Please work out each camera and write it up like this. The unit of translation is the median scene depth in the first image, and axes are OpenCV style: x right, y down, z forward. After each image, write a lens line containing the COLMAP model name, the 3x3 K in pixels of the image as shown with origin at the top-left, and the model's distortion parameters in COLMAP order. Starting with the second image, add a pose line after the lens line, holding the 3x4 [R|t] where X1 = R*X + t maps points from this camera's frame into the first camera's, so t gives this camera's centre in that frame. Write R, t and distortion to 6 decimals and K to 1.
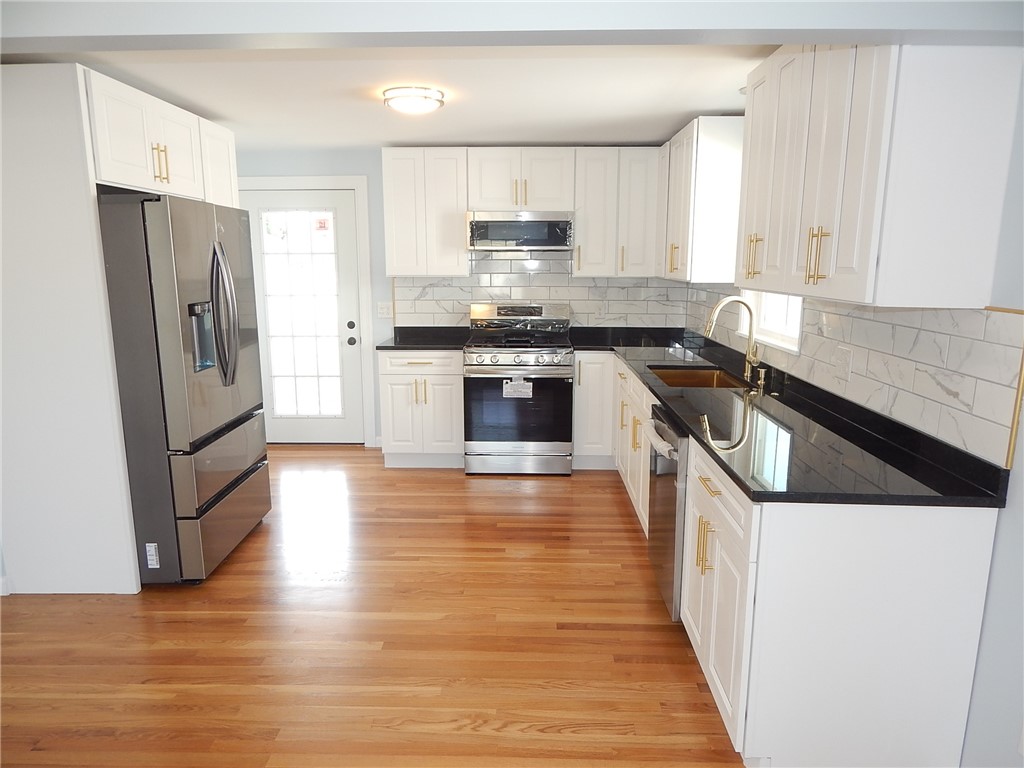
lens RADIAL K [[685.1, 0, 512.0], [0, 685.1, 384.0], [0, 0, 1]] dist [0.005356, 0.004480]
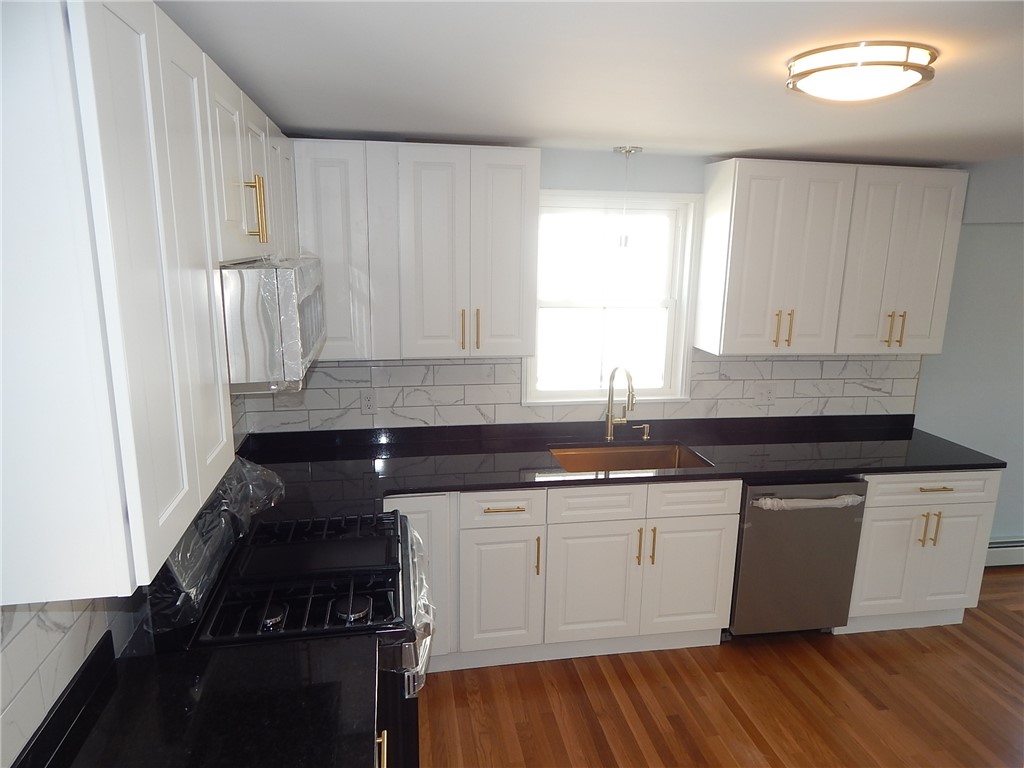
lens RADIAL K [[685.1, 0, 512.0], [0, 685.1, 384.0], [0, 0, 1]] dist [0.005356, 0.004480]
pose [[-0.214410, -0.226840, 0.950038, -0.415145], [0.148607, 0.953759, 0.261267, -0.280964], [-0.965373, 0.197201, -0.170785, 0.986883]]
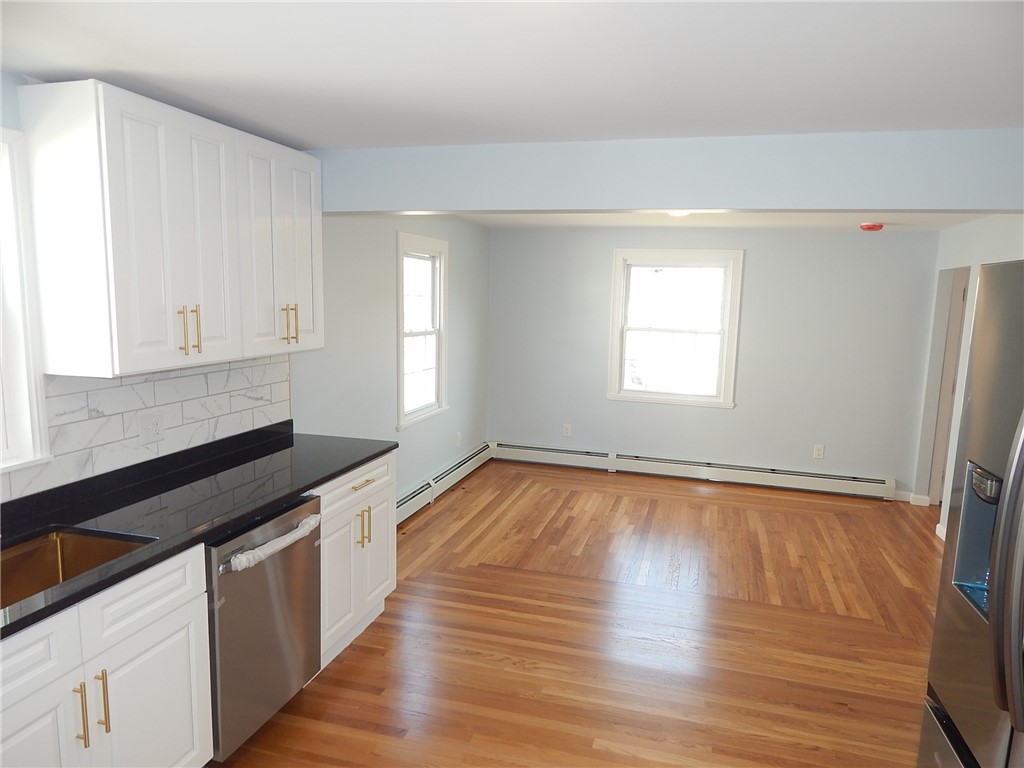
lens RADIAL K [[688.5, 0, 513.9], [0, 688.5, 375.1], [0, 0, 1]] dist [0.067137, -0.073521]
pose [[-0.968800, -0.059268, 0.240654, -0.164475], [0.015692, 0.954371, 0.298211, -0.232894], [-0.247347, 0.292683, -0.923664, 1.029409]]
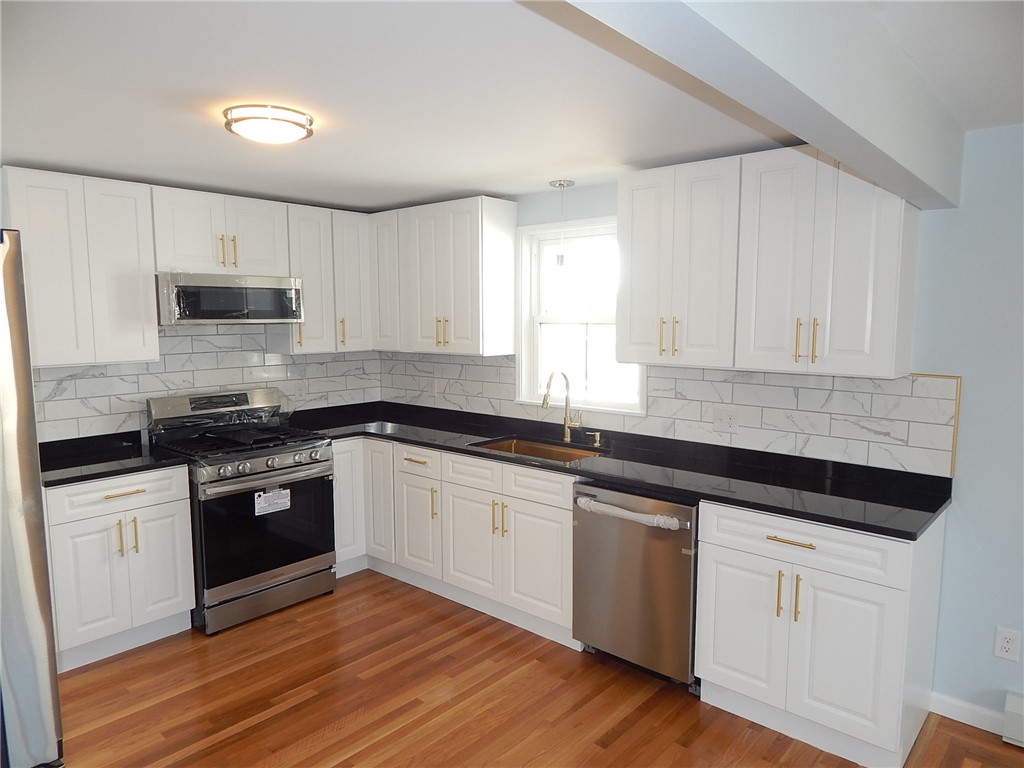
lens RADIAL K [[685.1, 0, 512.0], [0, 685.1, 384.0], [0, 0, 1]] dist [0.005356, 0.004480]
pose [[0.640010, -0.084001, 0.763761, -0.404228], [0.141585, 0.989878, -0.009774, -0.078684], [-0.755209, 0.114393, 0.645425, 0.273484]]
